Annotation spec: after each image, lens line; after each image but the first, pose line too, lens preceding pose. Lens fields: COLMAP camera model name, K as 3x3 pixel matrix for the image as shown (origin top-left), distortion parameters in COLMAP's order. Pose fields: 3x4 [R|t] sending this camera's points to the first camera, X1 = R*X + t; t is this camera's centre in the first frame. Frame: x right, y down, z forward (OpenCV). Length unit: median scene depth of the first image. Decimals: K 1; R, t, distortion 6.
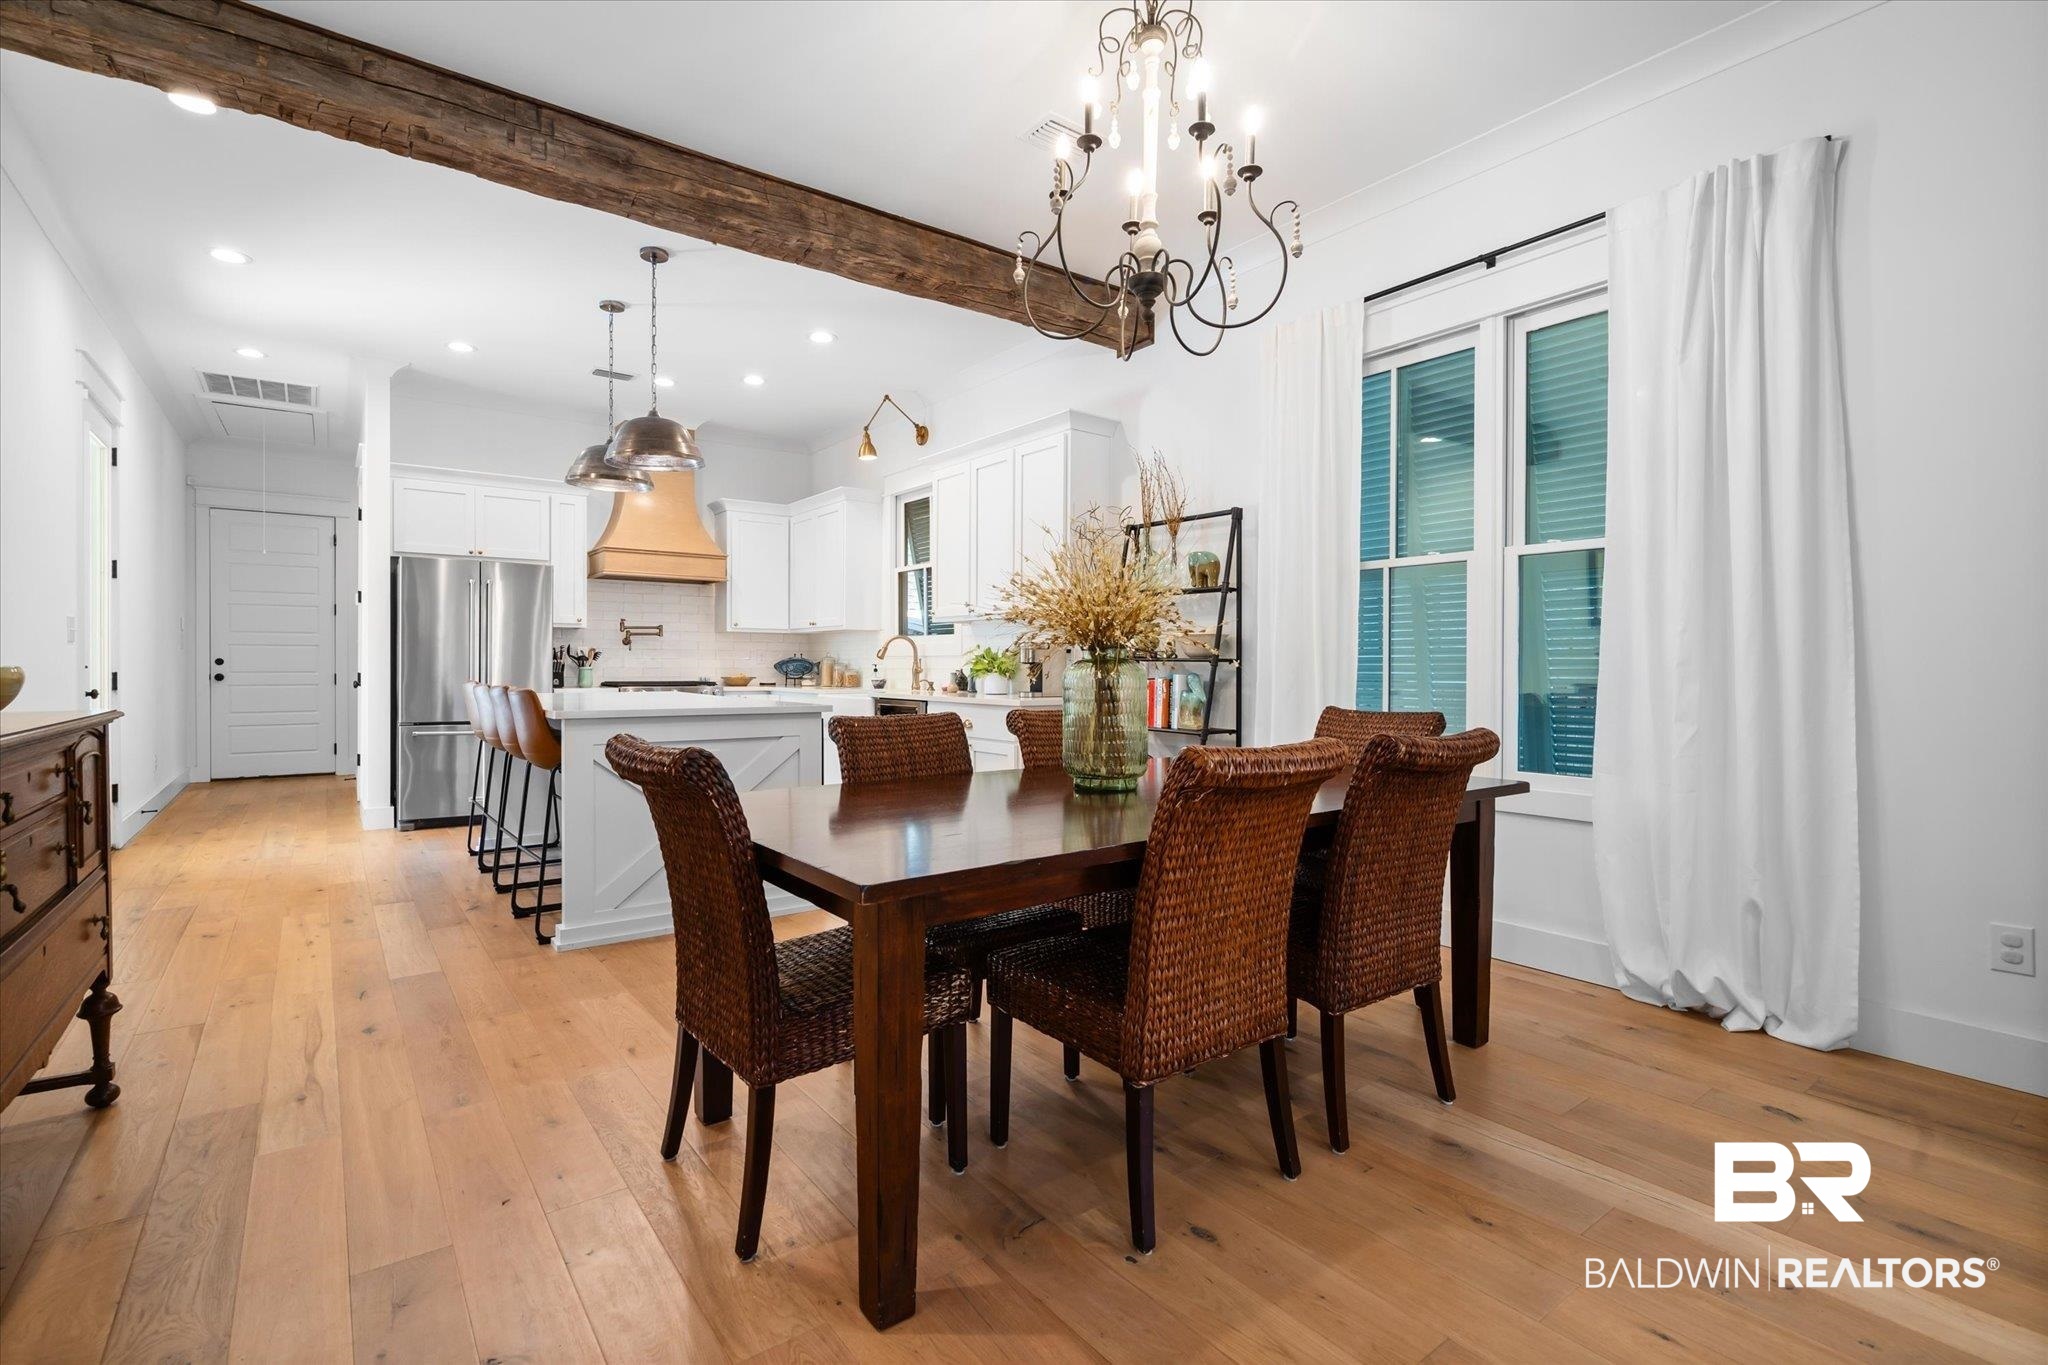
lens RADIAL K [[936.5, 0, 1028.4], [0, 936.5, 682.3], [0, 0, 1]] dist [-0.003963, -0.000369]
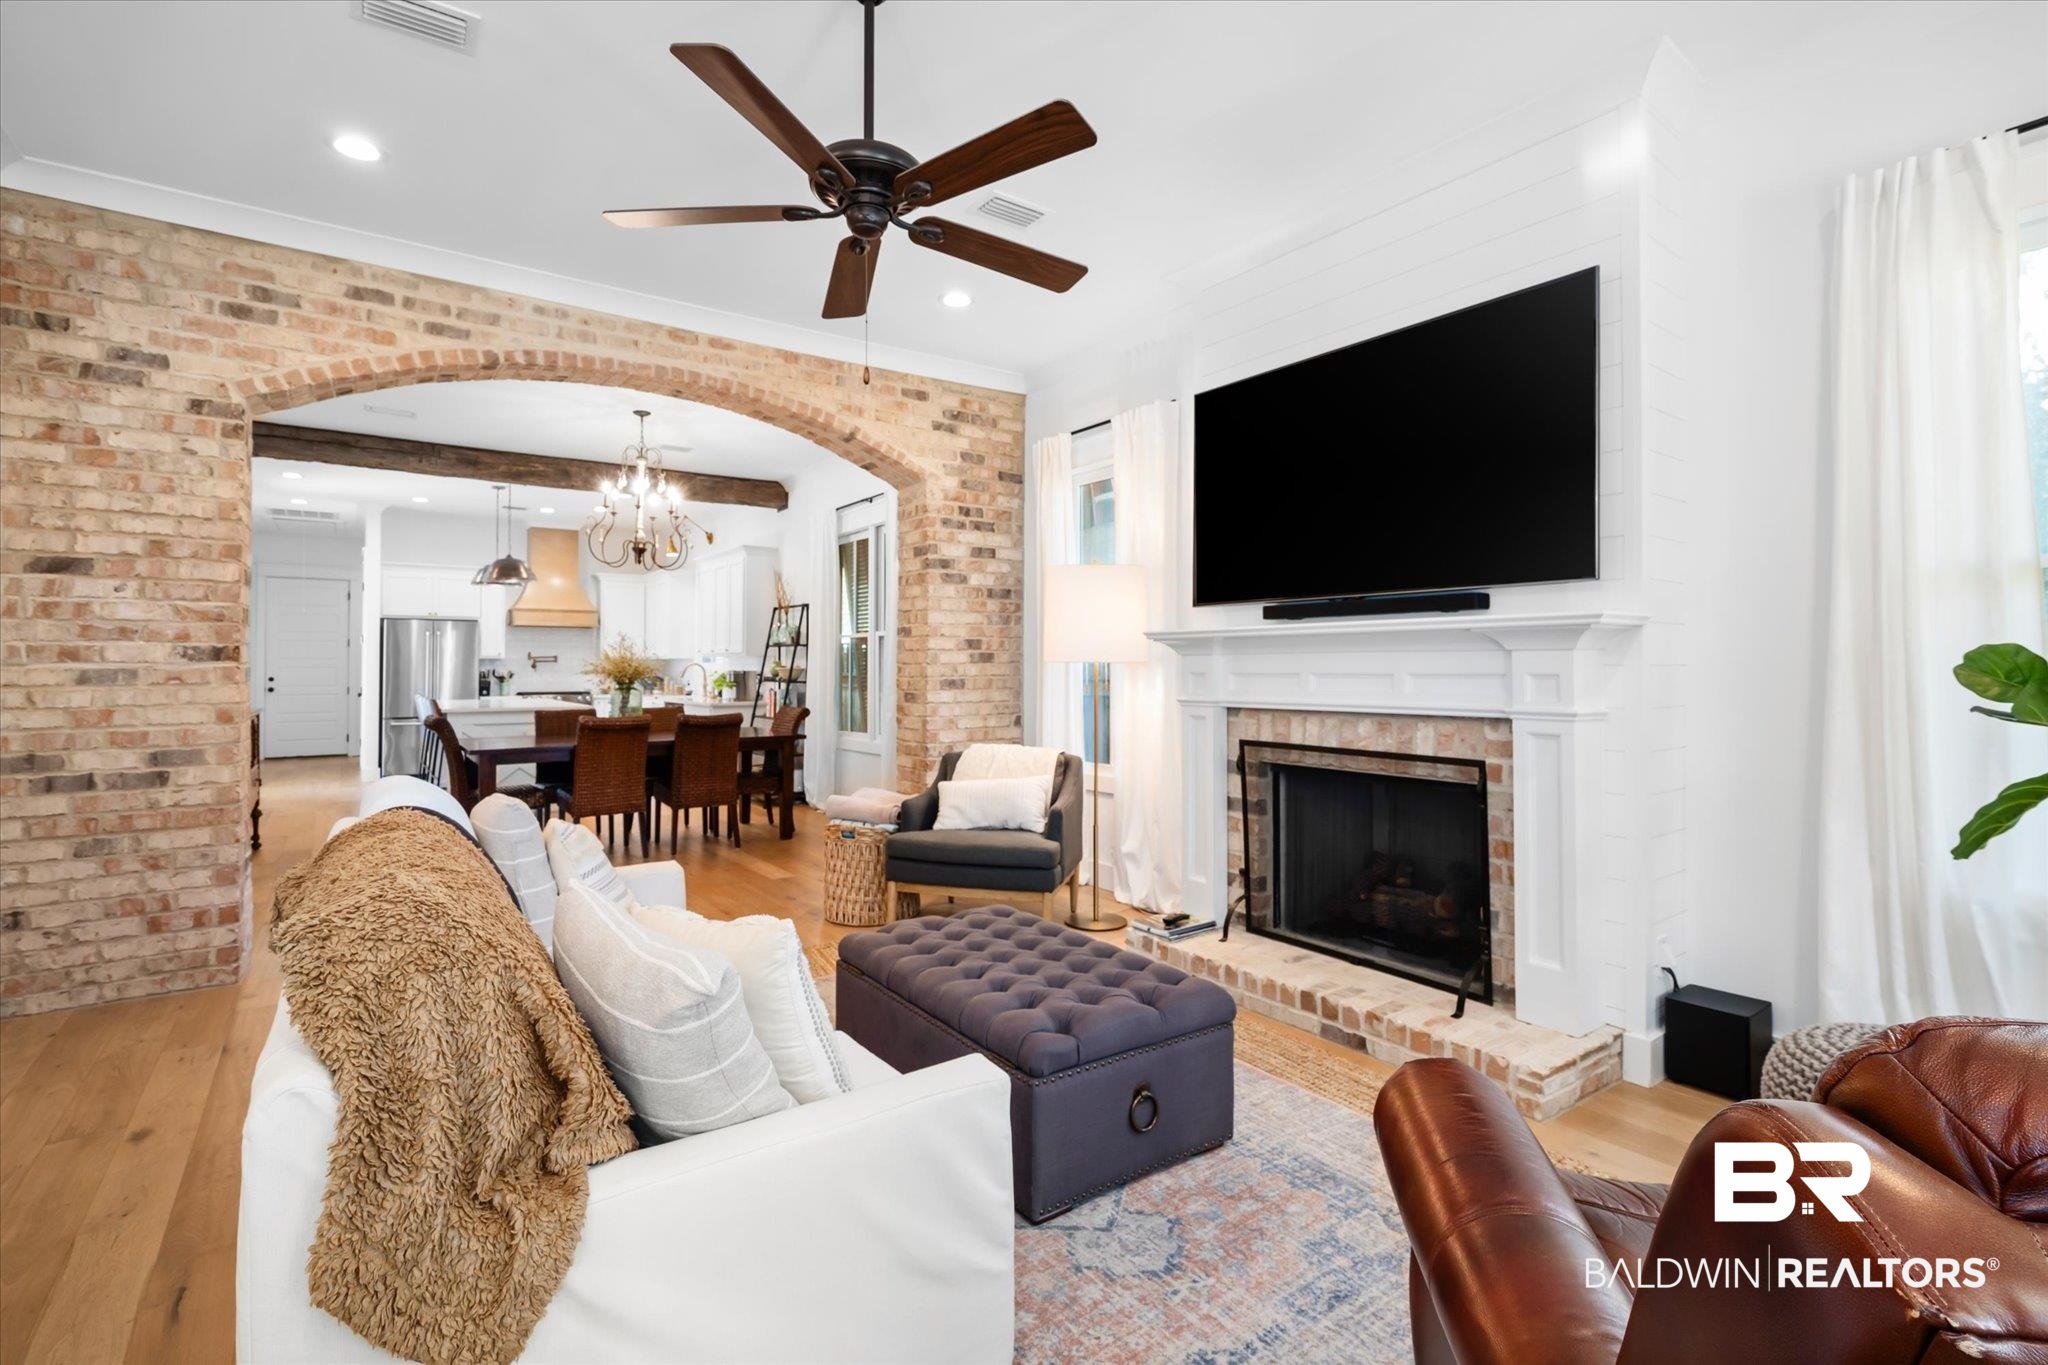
lens RADIAL K [[936.5, 0, 1019.3], [0, 936.5, 668.8], [0, 0, 1]] dist [-0.003963, -0.000369]
pose [[0.999800, -0.001765, -0.019897, 0.435534], [0.001371, 0.999803, -0.019822, -0.008786], [0.019928, 0.019791, 0.999606, -0.569301]]
